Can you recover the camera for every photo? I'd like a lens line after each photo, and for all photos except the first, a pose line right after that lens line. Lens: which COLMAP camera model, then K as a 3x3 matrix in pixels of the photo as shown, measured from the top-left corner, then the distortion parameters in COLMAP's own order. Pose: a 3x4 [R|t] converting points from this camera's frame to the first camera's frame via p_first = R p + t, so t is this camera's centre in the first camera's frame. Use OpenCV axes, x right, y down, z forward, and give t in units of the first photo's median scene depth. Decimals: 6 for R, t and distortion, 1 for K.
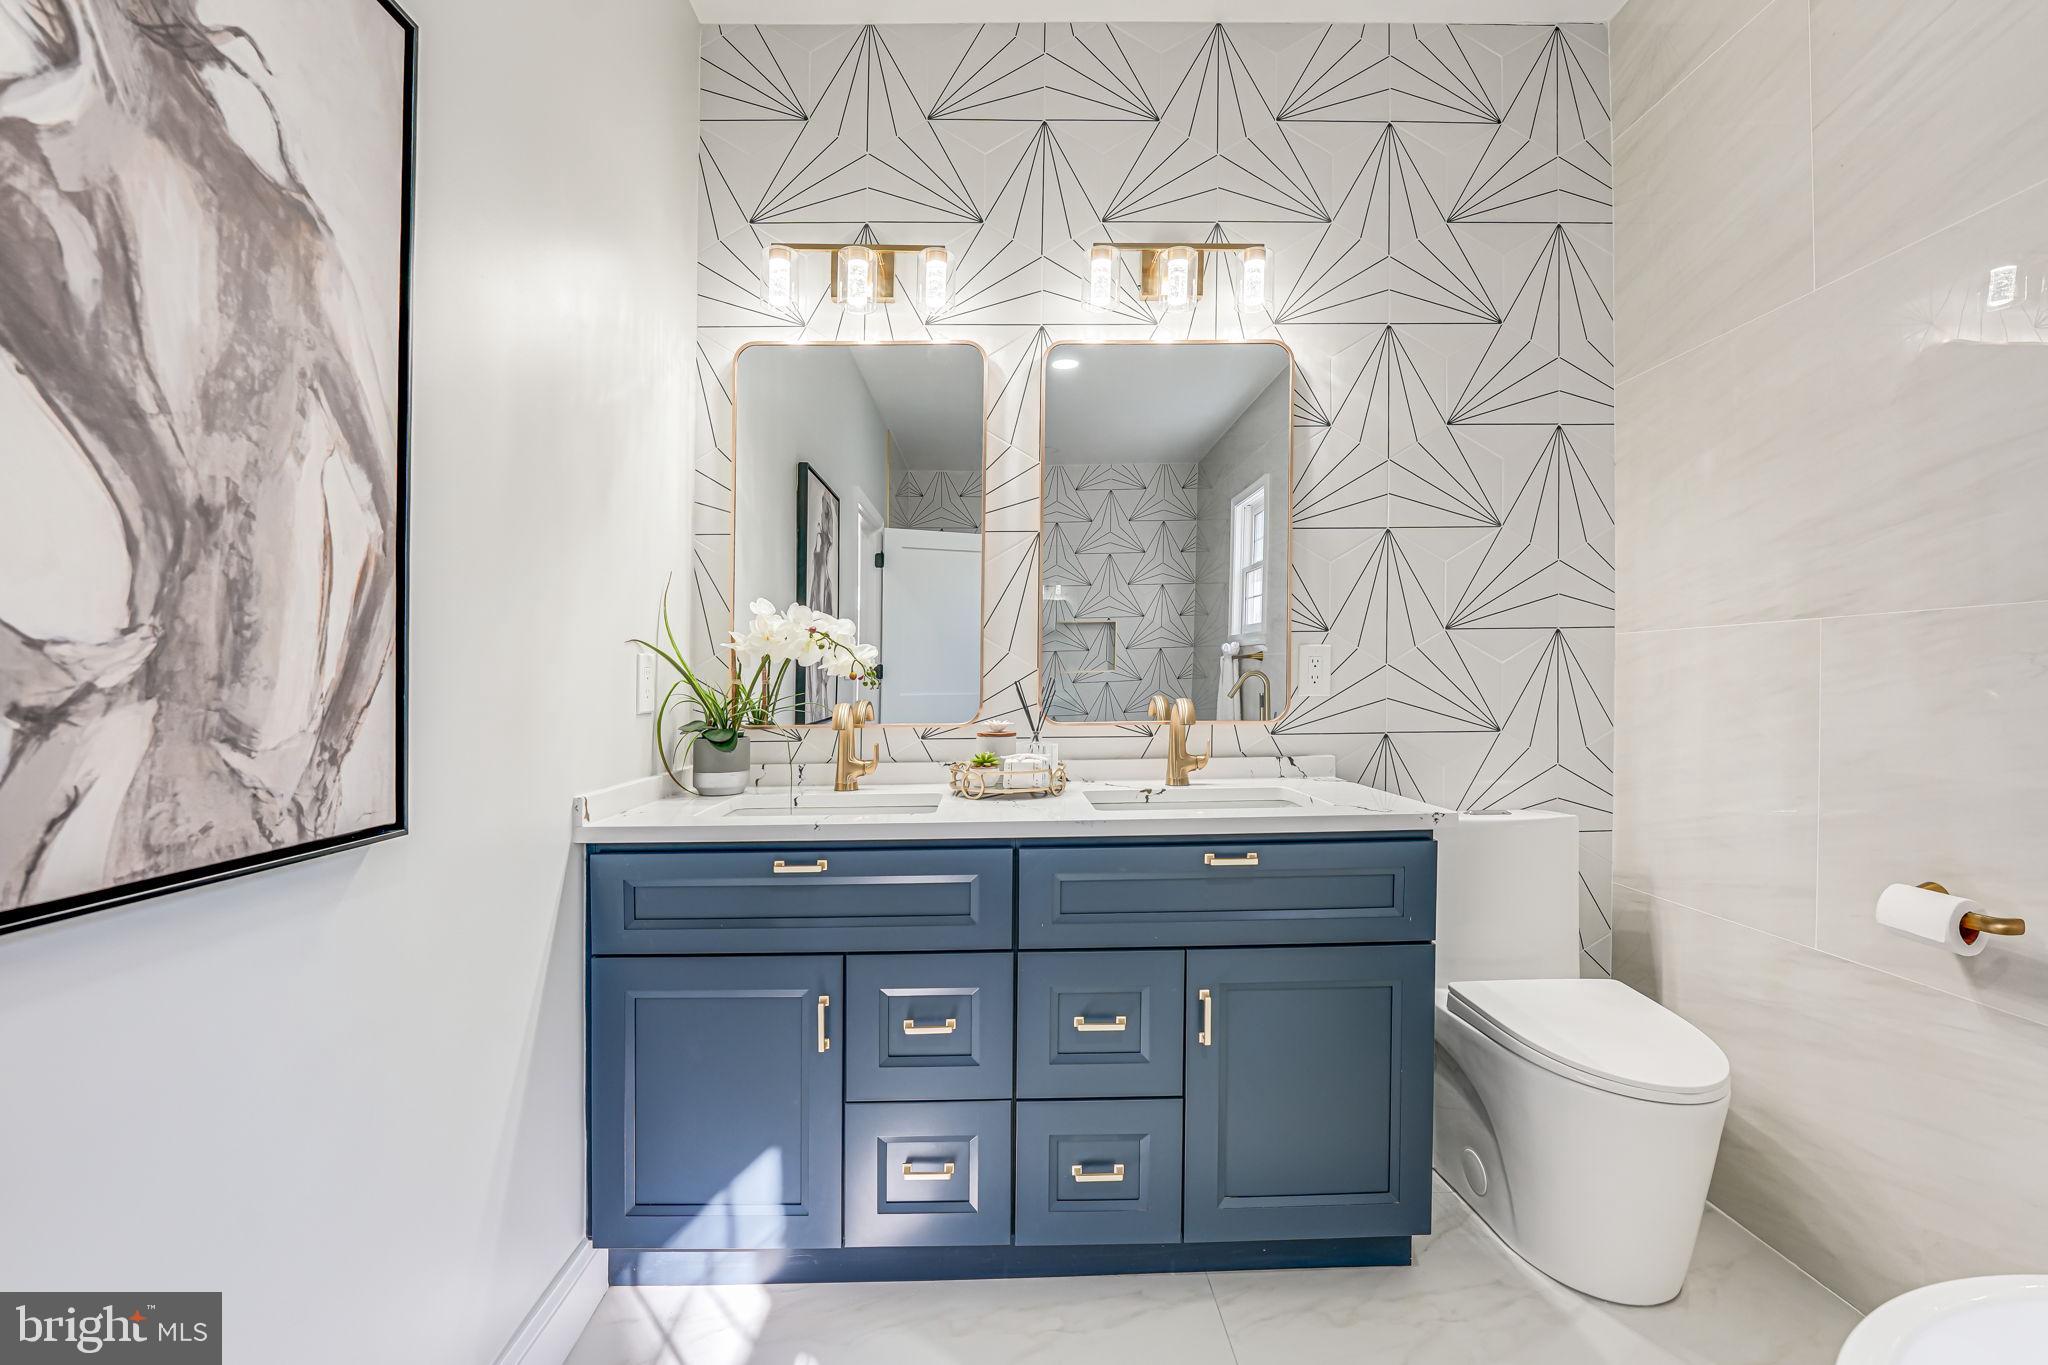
lens RADIAL K [[868.1, 0, 1037.7], [0, 868.1, 694.9], [0, 0, 1]] dist [-0.019695, -0.000222]
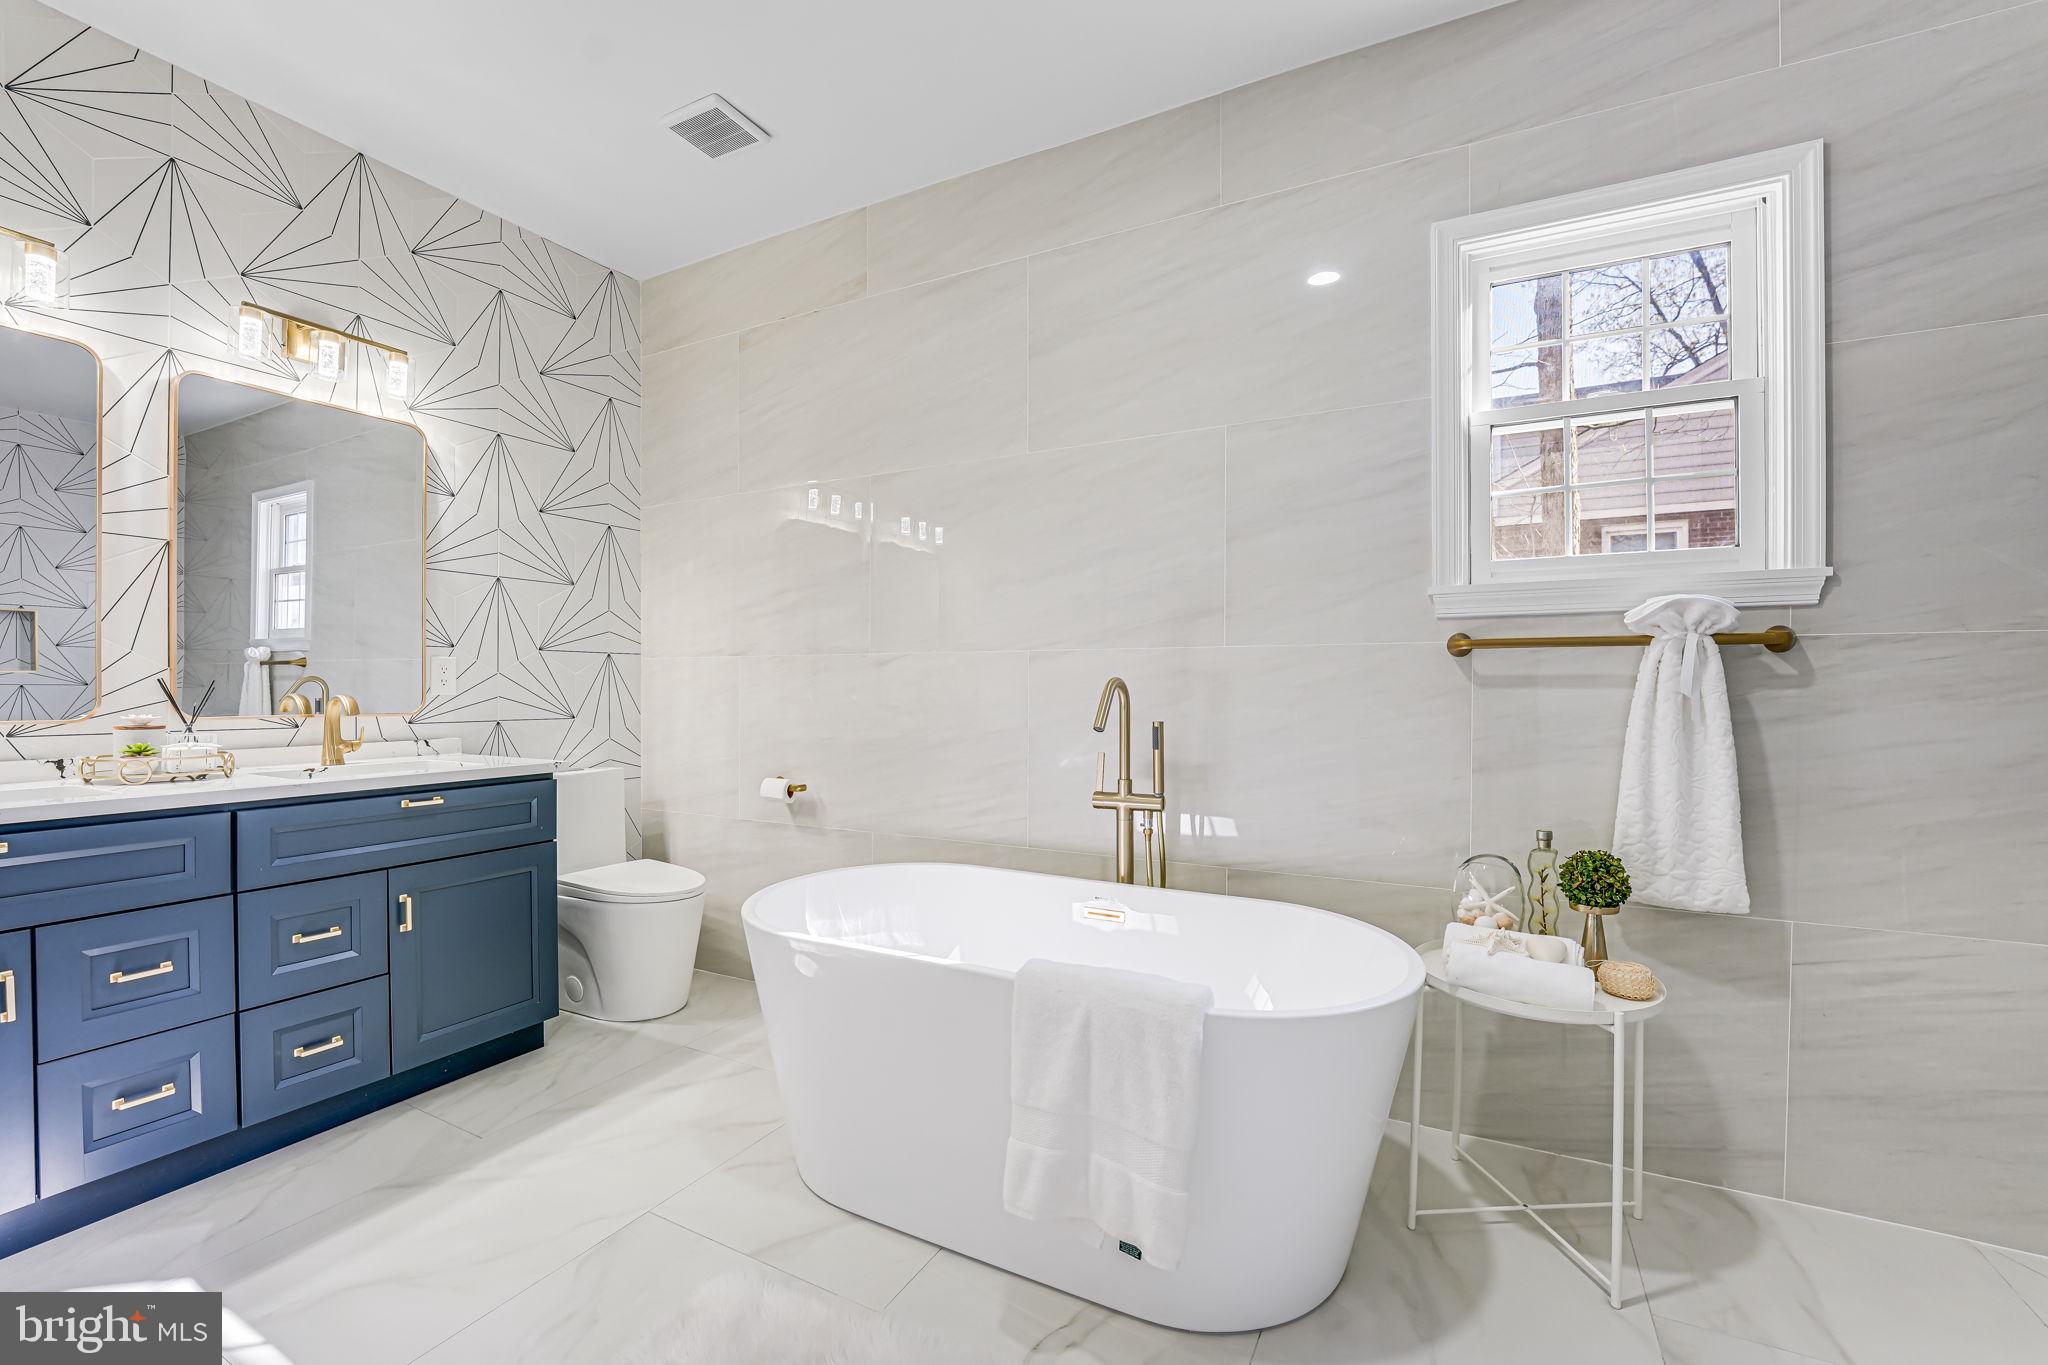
lens RADIAL K [[868.1, 0, 1037.7], [0, 868.1, 694.9], [0, 0, 1]] dist [-0.019695, -0.000222]
pose [[0.482702, 0.005128, 0.875769, -0.412589], [0.010234, 0.999882, -0.011495, 0.026279], [-0.875725, 0.014511, 0.482593, -0.464943]]
